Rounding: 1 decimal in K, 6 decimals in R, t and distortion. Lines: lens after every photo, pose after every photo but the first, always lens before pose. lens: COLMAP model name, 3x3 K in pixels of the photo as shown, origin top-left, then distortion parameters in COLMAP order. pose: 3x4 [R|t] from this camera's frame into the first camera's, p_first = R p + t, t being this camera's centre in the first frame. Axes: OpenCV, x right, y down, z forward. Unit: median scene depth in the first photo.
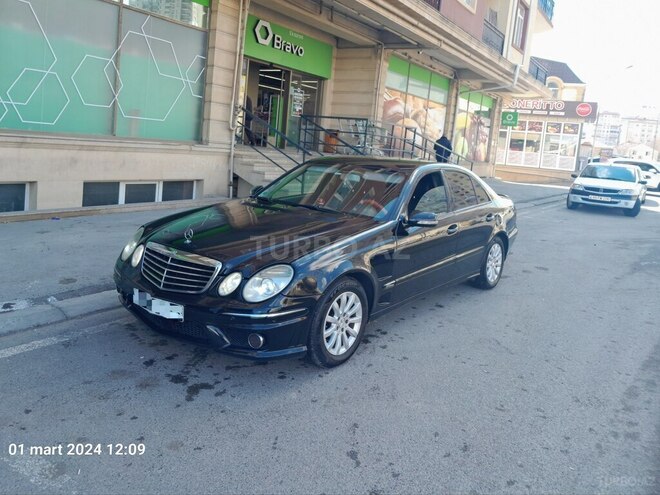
lens RADIAL K [[545.1, 0, 338.0], [0, 545.1, 208.5], [0, 0, 1]] dist [0.016540, -0.015183]
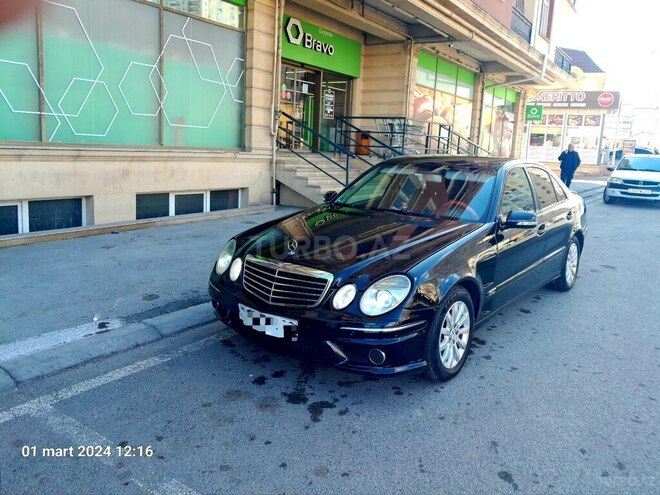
lens RADIAL K [[546.1, 0, 330.0], [0, 546.1, 247.5], [0, 0, 1]] dist [0.008252, -0.008142]
pose [[0.998581, -0.034155, -0.040866, -0.036631], [0.036705, 0.997316, 0.063353, -0.001297], [0.038593, -0.064763, 0.997154, 0.014540]]
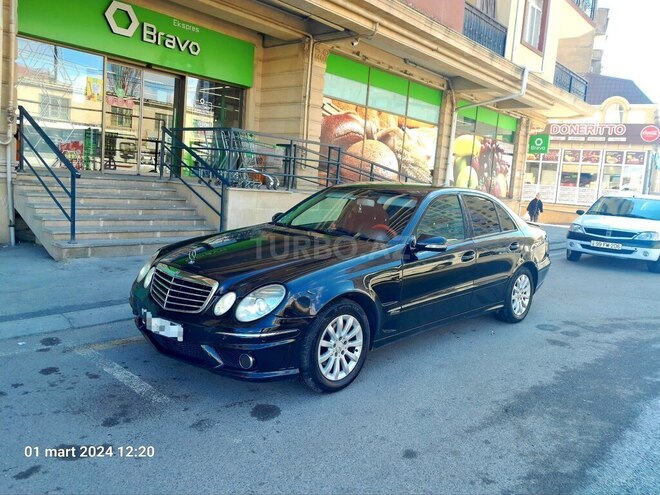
lens RADIAL K [[582.5, 0, 330.0], [0, 582.5, 247.5], [0, 0, 1]] dist [0.027414, 0.000664]
pose [[0.992824, 0.002788, -0.119554, 0.276074], [-0.004058, 0.999938, -0.010377, -0.008243], [0.119517, 0.010788, 0.992774, 0.294090]]
